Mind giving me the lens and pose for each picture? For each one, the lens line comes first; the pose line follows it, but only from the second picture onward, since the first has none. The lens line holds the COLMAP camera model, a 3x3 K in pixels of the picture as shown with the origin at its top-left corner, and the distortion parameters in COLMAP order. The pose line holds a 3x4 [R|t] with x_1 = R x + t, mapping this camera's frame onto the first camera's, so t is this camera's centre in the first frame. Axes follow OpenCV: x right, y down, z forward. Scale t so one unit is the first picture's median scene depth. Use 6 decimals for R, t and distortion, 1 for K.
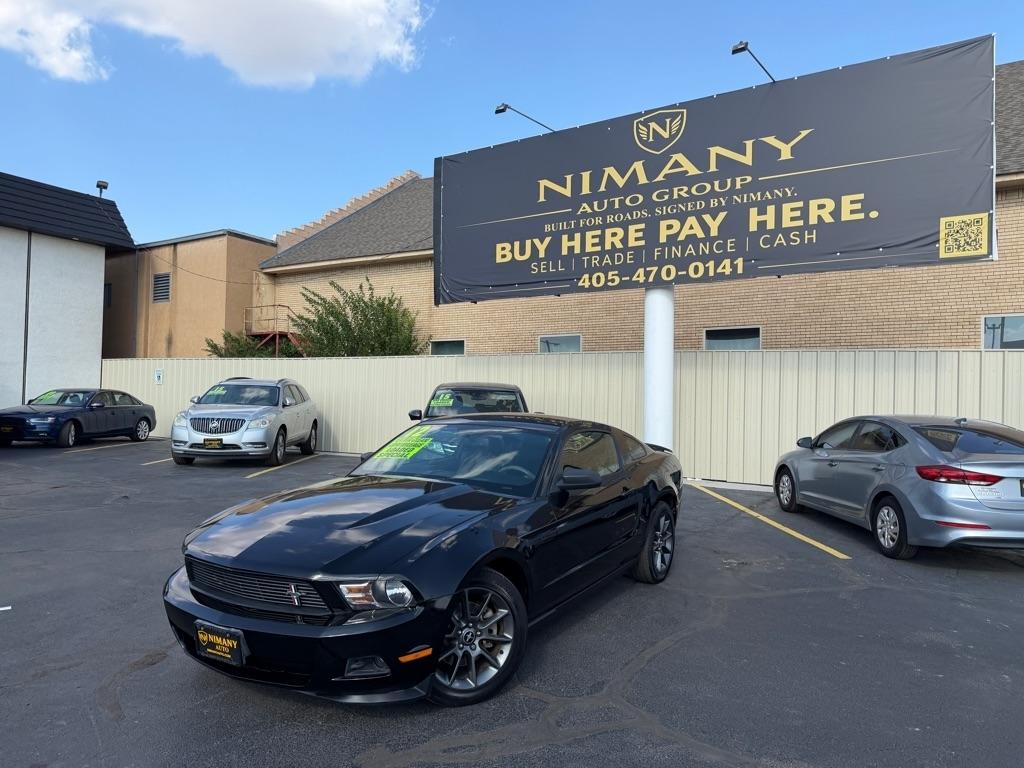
lens RADIAL K [[709.2, 0, 513.2], [0, 709.2, 387.1], [0, 0, 1]] dist [0.050170, -0.050044]
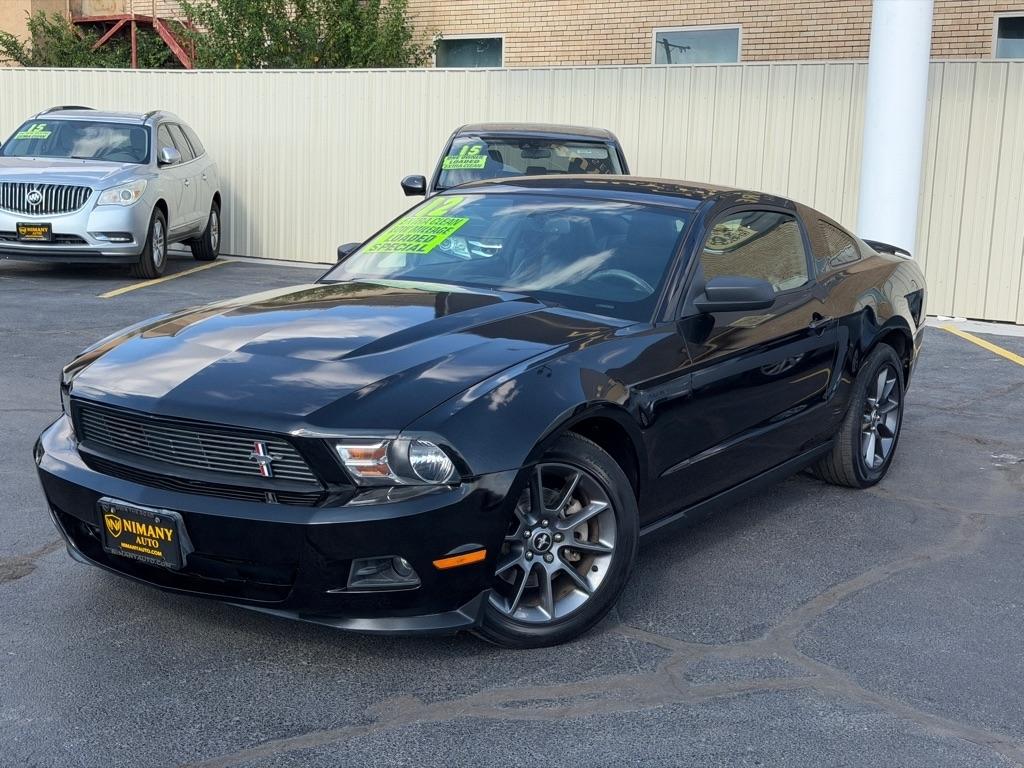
lens RADIAL K [[1421.0, 0, 513.8], [0, 1421.0, 386.8], [0, 0, 1]] dist [0.109426, 0.000000]
pose [[0.998481, 0.021959, -0.050533, -0.015600], [-0.013016, 0.985198, 0.170927, 0.008941], [0.053538, -0.170010, 0.983987, -0.090743]]
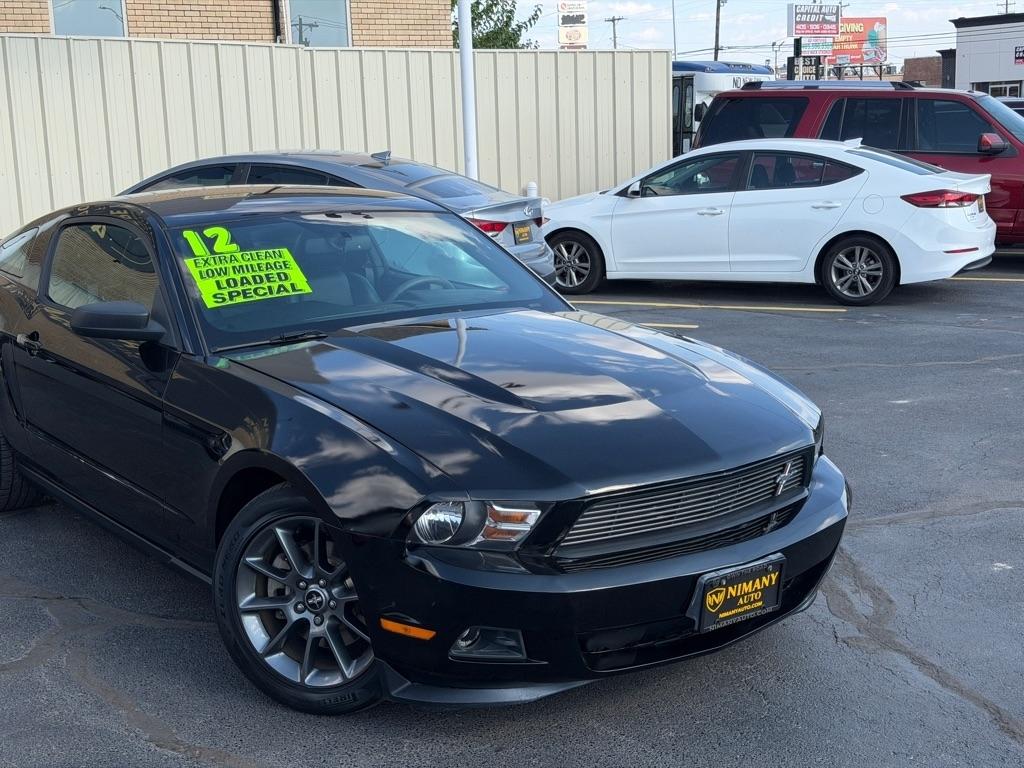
lens RADIAL K [[1408.3, 0, 512.3], [0, 1408.3, 394.3], [0, 0, 1]] dist [0.120168, 0.000000]
pose [[0.389082, -0.207950, 0.897425, -0.770346], [0.017428, 0.975675, 0.218526, -0.031938], [-0.921038, -0.069384, 0.383242, 0.378615]]
